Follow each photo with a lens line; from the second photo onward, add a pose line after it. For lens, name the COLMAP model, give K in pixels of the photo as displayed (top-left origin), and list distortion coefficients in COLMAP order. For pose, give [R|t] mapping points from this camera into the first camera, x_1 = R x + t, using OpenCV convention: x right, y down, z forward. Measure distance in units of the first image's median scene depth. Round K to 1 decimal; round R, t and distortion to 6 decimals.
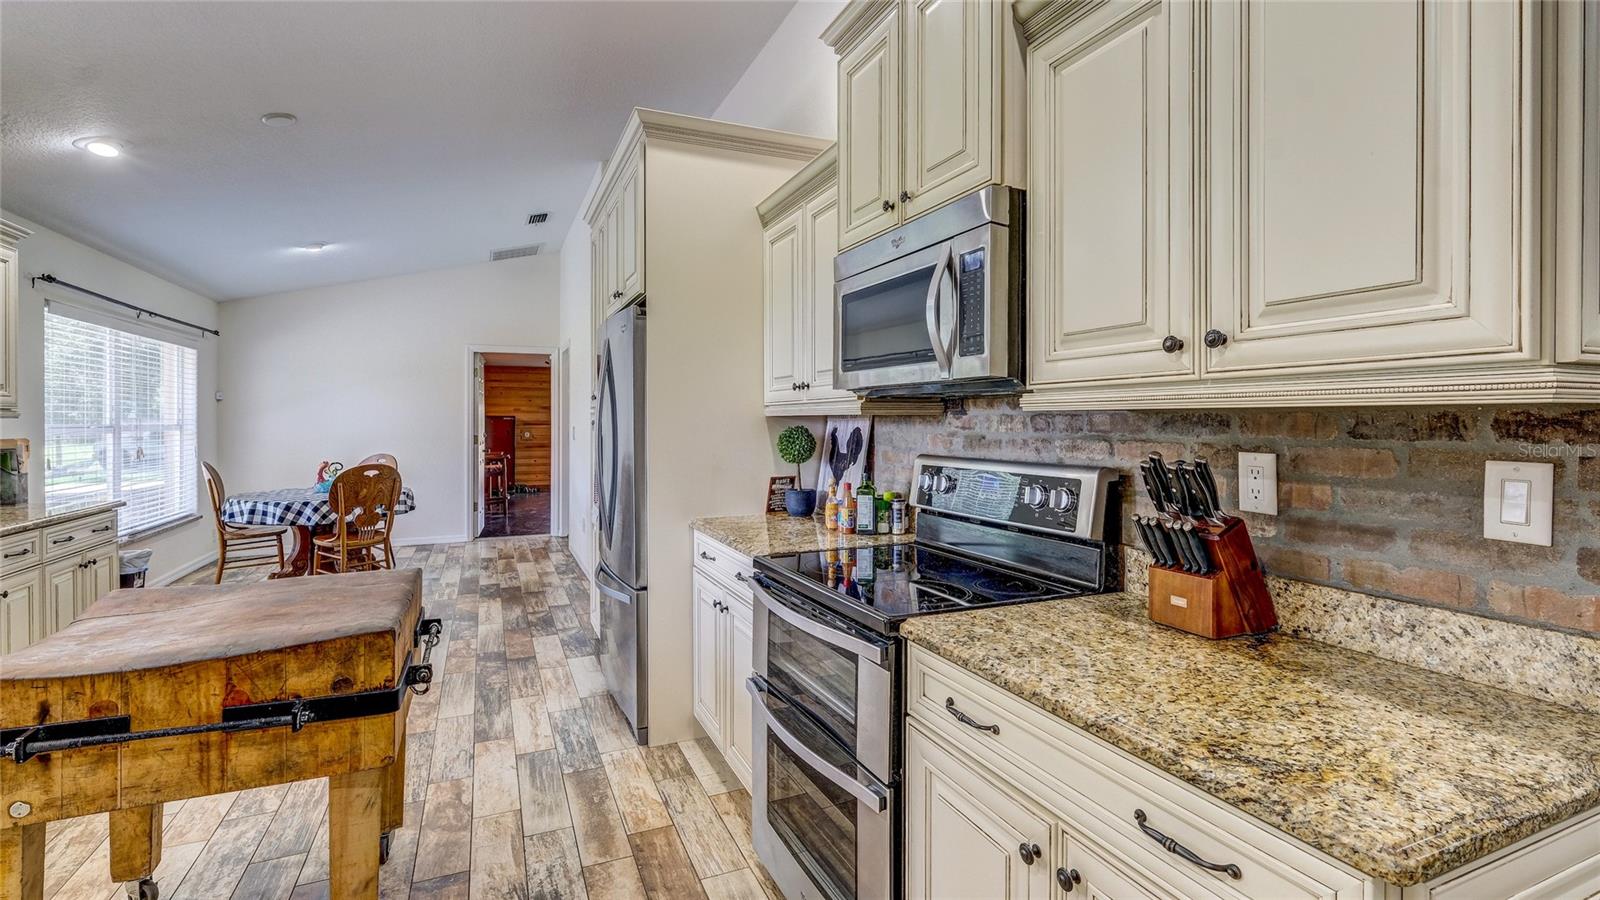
lens RADIAL K [[701.0, 0, 795.0], [0, 701.0, 420.8], [0, 0, 1]] dist [-0.001680, -0.001551]
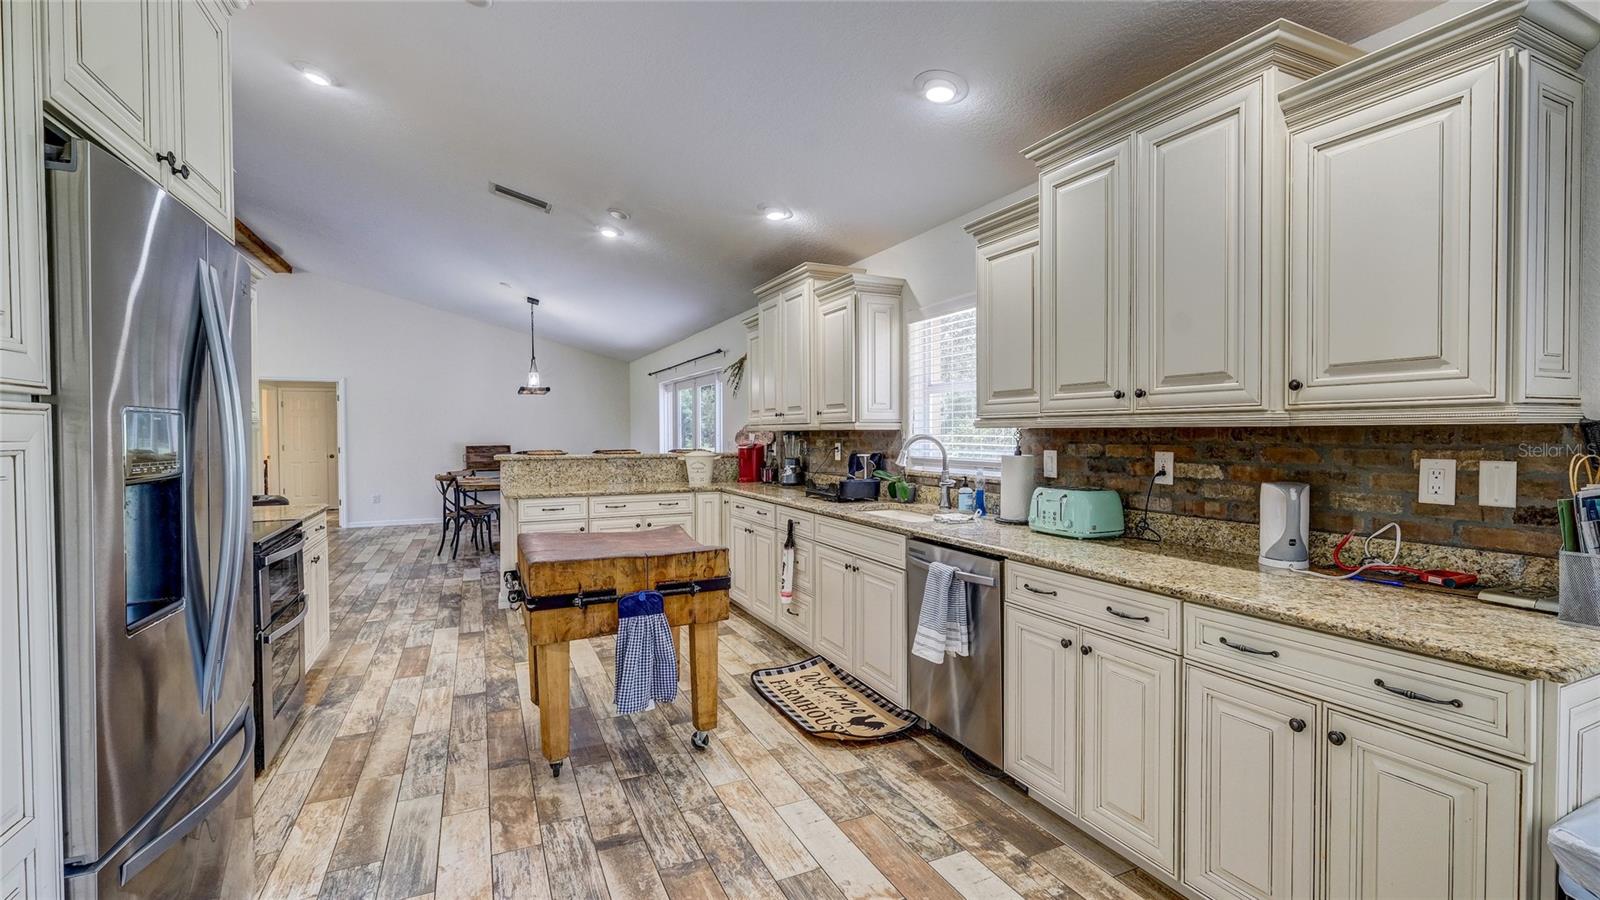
lens RADIAL K [[701.0, 0, 803.6], [0, 701.0, 445.3], [0, 0, 1]] dist [-0.001680, -0.001551]
pose [[-0.999763, 0.006556, -0.020769, -0.602677], [0.006177, 0.999814, 0.018262, 0.001086], [0.020885, 0.018129, -0.999617, 1.352437]]
